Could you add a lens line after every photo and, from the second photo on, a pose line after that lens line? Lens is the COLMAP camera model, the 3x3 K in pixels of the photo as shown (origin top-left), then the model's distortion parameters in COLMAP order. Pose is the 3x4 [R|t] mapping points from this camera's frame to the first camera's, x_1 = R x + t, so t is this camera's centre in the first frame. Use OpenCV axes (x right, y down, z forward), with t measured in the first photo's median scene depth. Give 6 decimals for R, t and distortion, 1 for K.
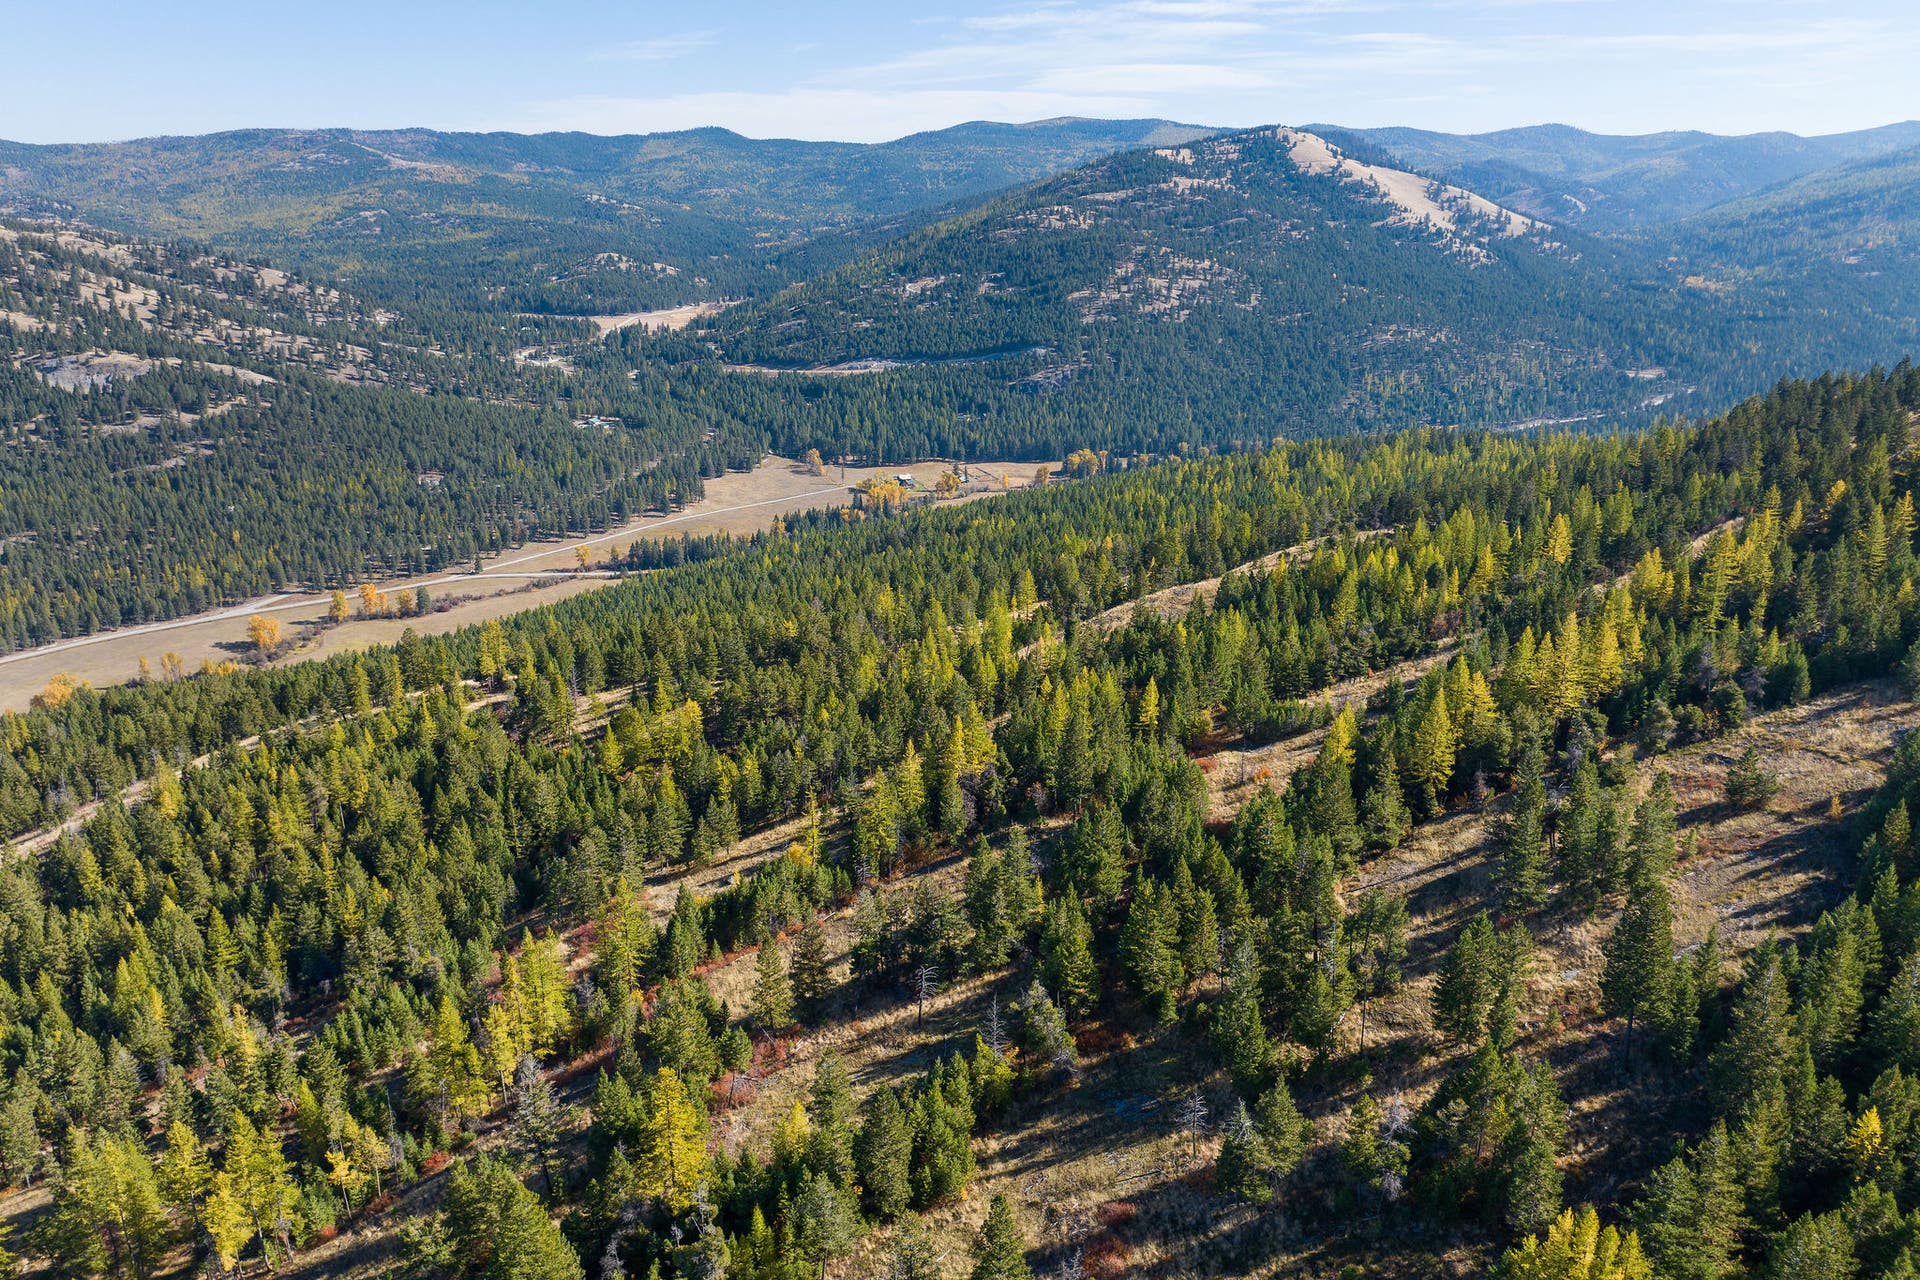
lens RADIAL K [[1386.1, 0, 966.9], [0, 1386.1, 613.8], [0, 0, 1]] dist [-0.047727, 0.024126]
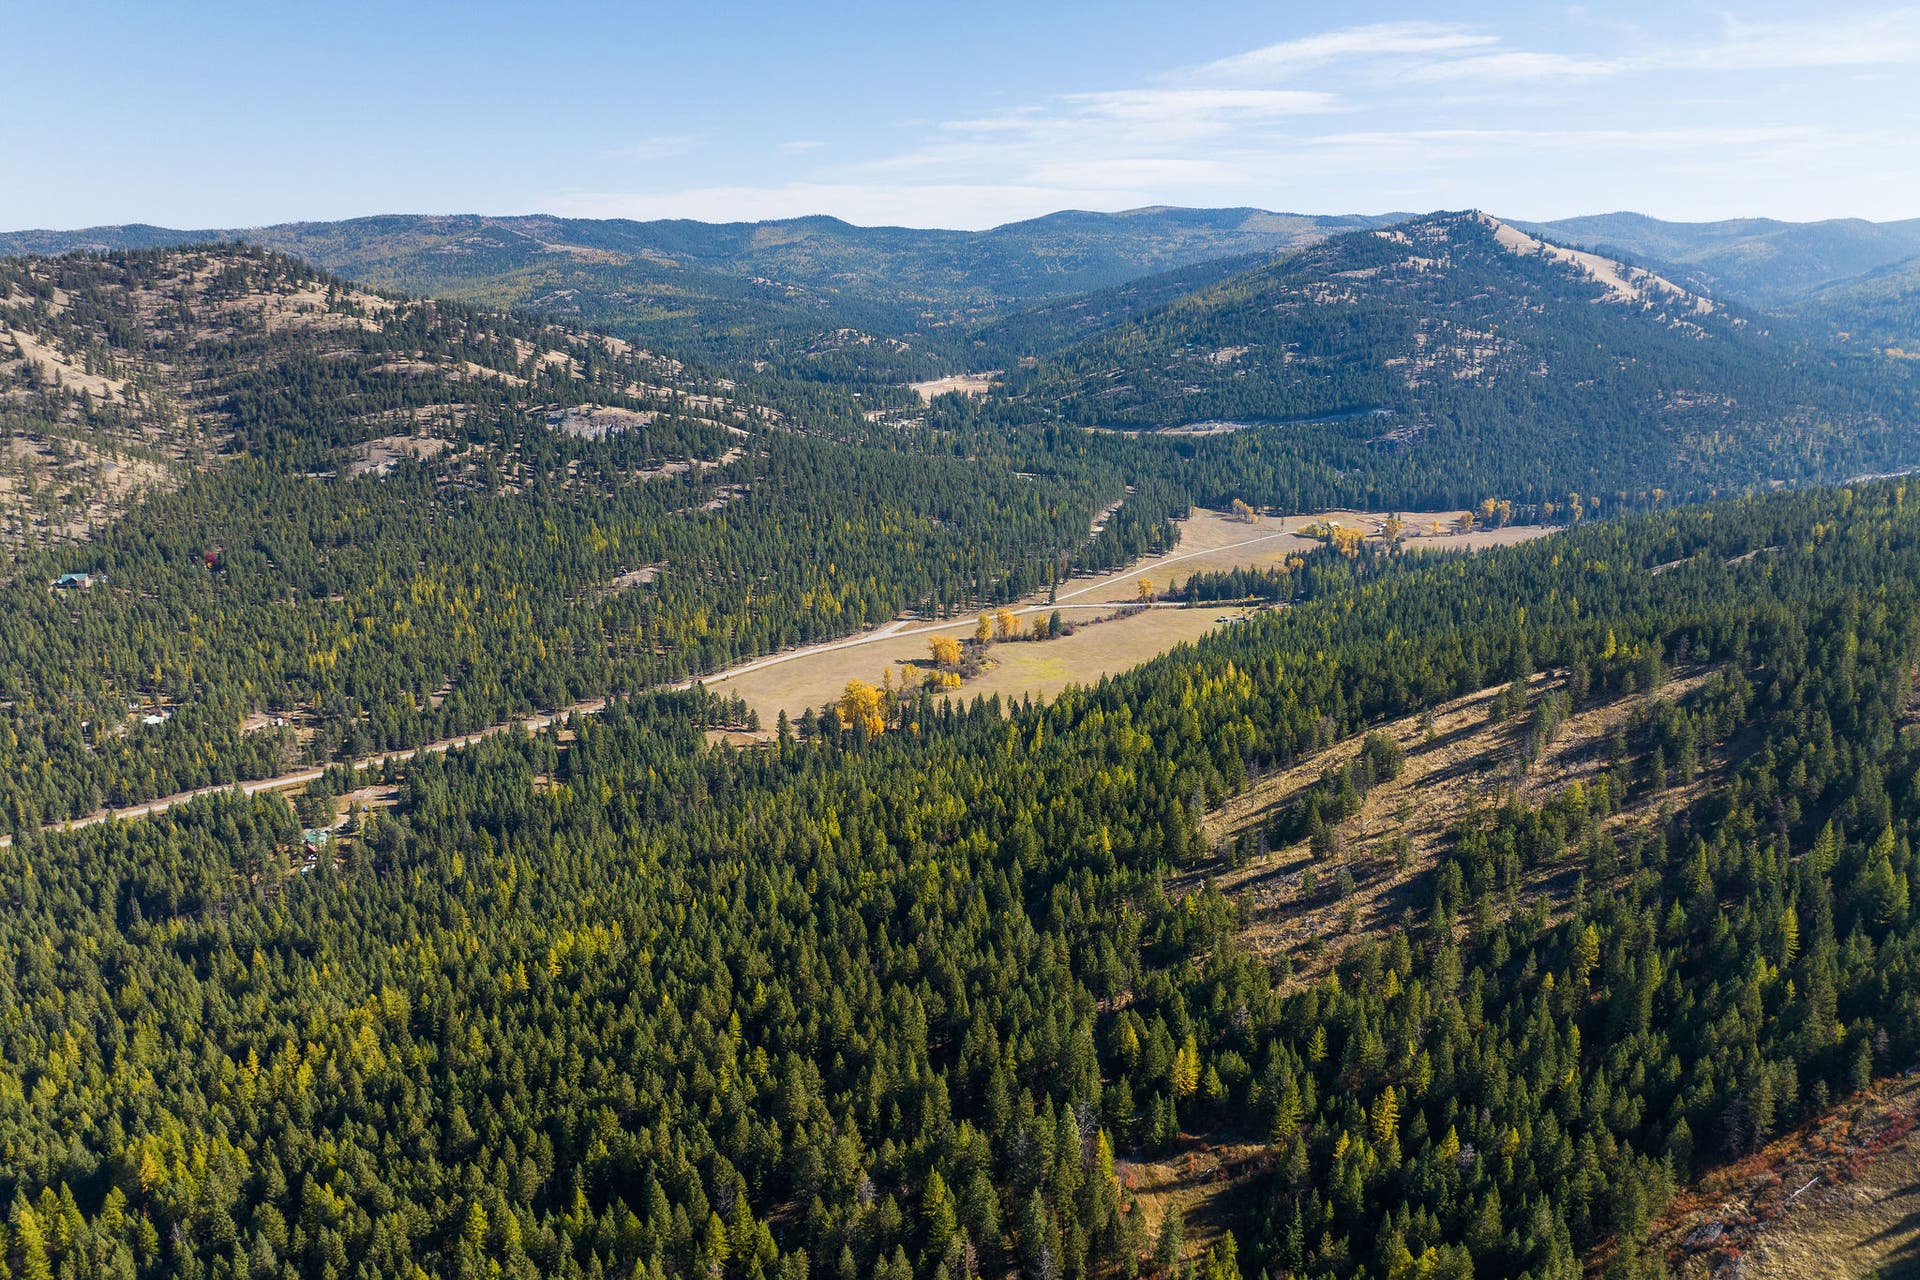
lens RADIAL K [[1386.1, 0, 966.9], [0, 1386.1, 613.8], [0, 0, 1]] dist [-0.047727, 0.024126]
pose [[0.999905, -0.004146, 0.013125, -0.206894], [0.004952, 0.998063, -0.062013, 0.021207], [-0.012842, 0.062072, 0.997989, -0.034244]]
